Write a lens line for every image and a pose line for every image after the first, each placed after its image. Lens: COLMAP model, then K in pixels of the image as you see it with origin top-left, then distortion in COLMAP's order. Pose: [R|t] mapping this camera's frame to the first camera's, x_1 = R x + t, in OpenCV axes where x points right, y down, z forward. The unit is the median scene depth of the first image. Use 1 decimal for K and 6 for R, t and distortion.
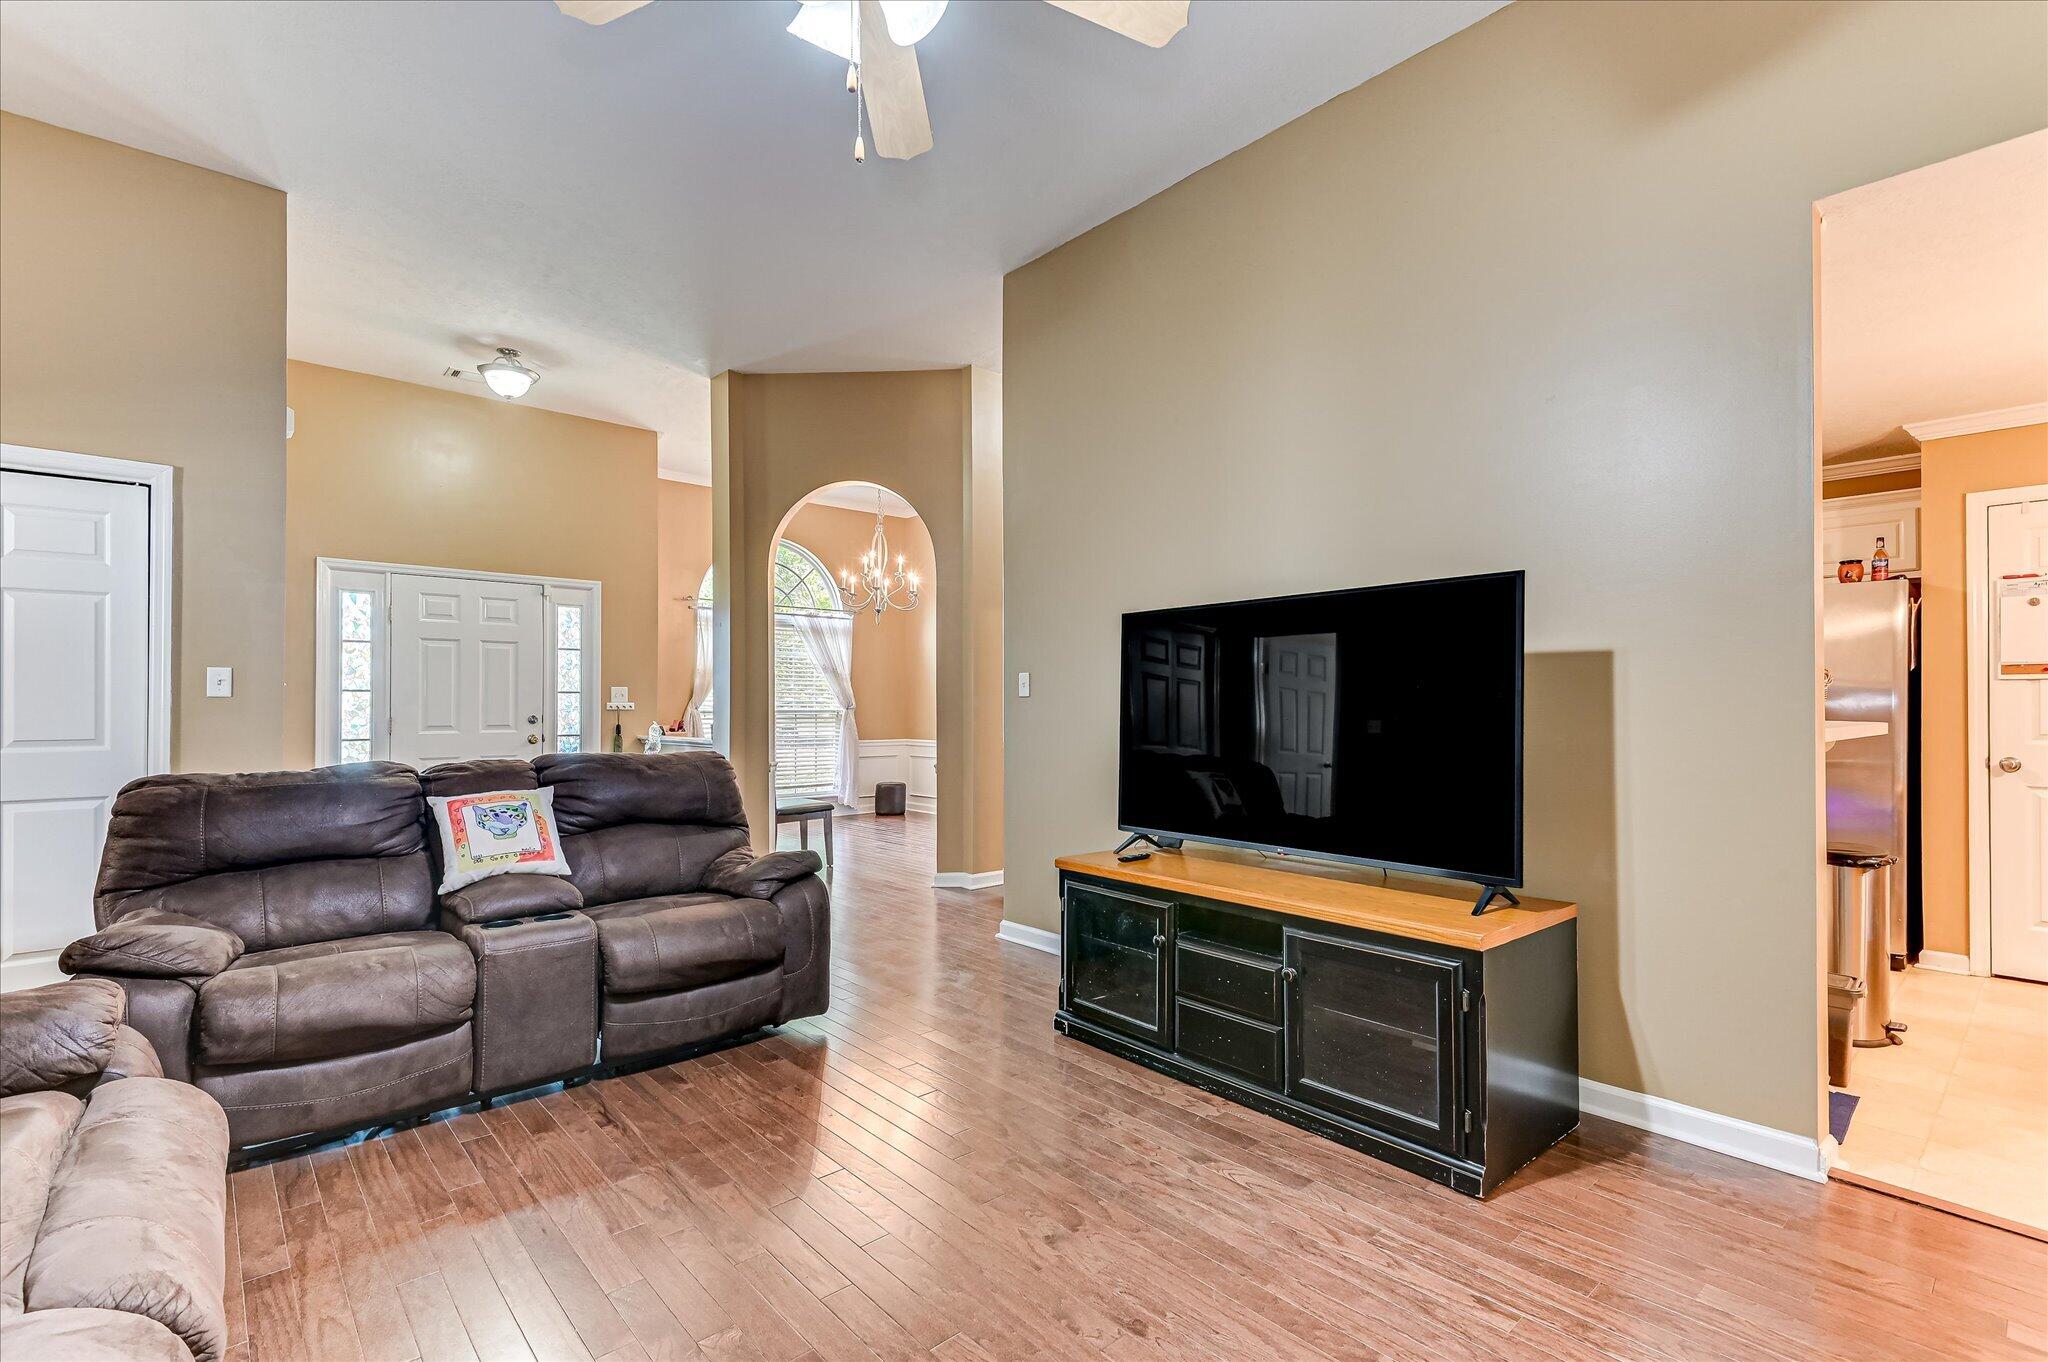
lens RADIAL K [[940.1, 0, 1022.5], [0, 940.1, 696.3], [0, 0, 1]] dist [0.029086, -0.015032]
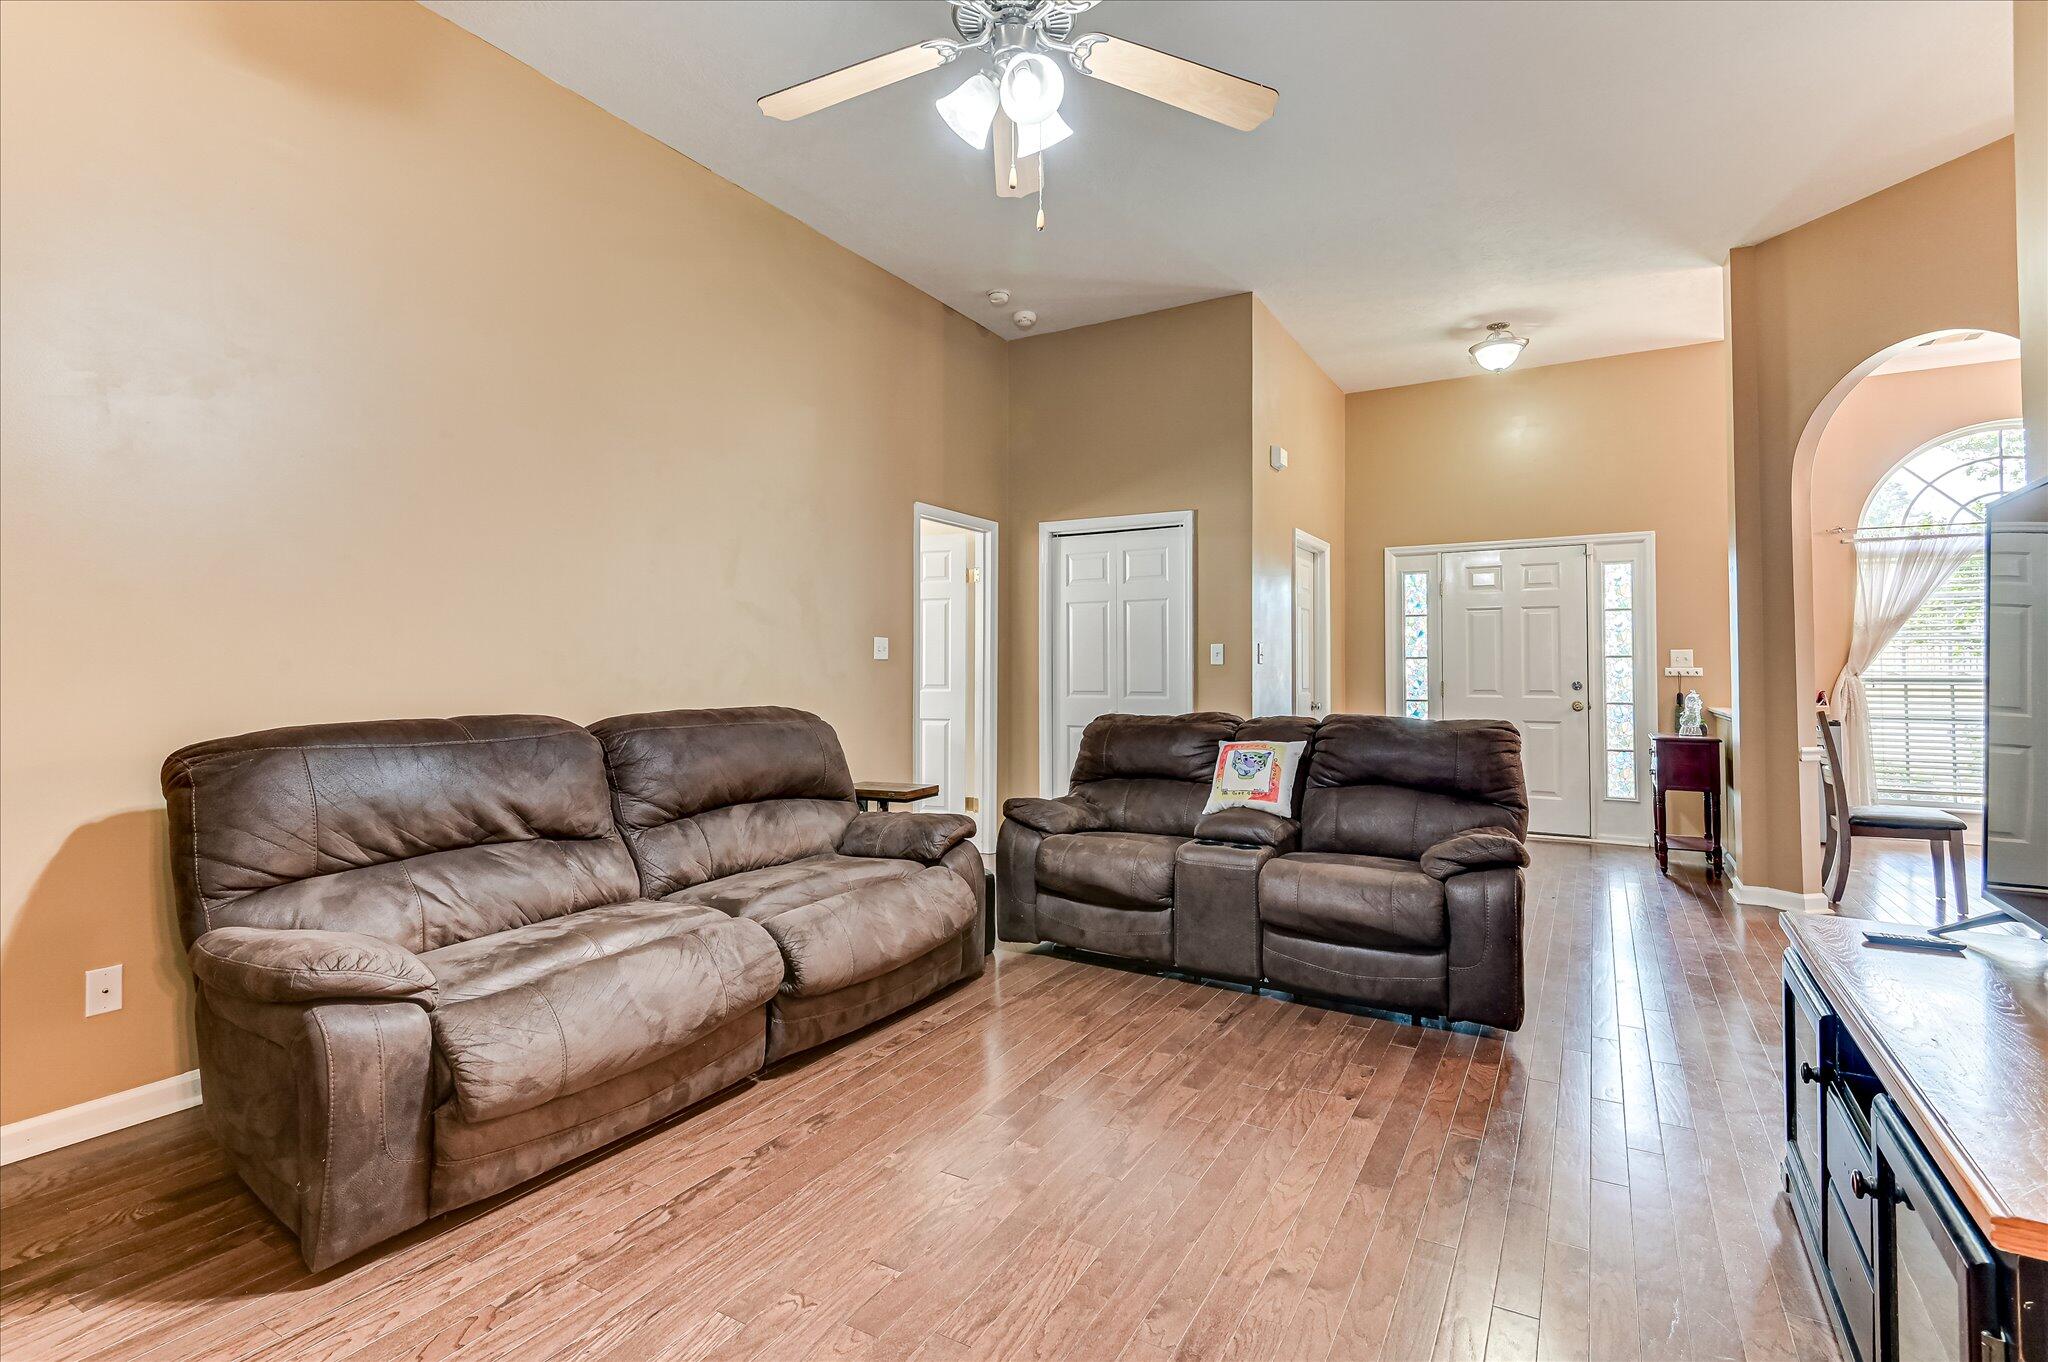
lens RADIAL K [[987.0, 0, 1001.1], [0, 987.0, 650.0], [0, 0, 1]] dist [-0.004057, -0.006402]
pose [[0.272198, -0.021041, -0.962011, 0.515904], [0.007735, 0.999776, -0.019678, 0.005995], [0.962210, -0.002085, 0.272300, 0.304374]]
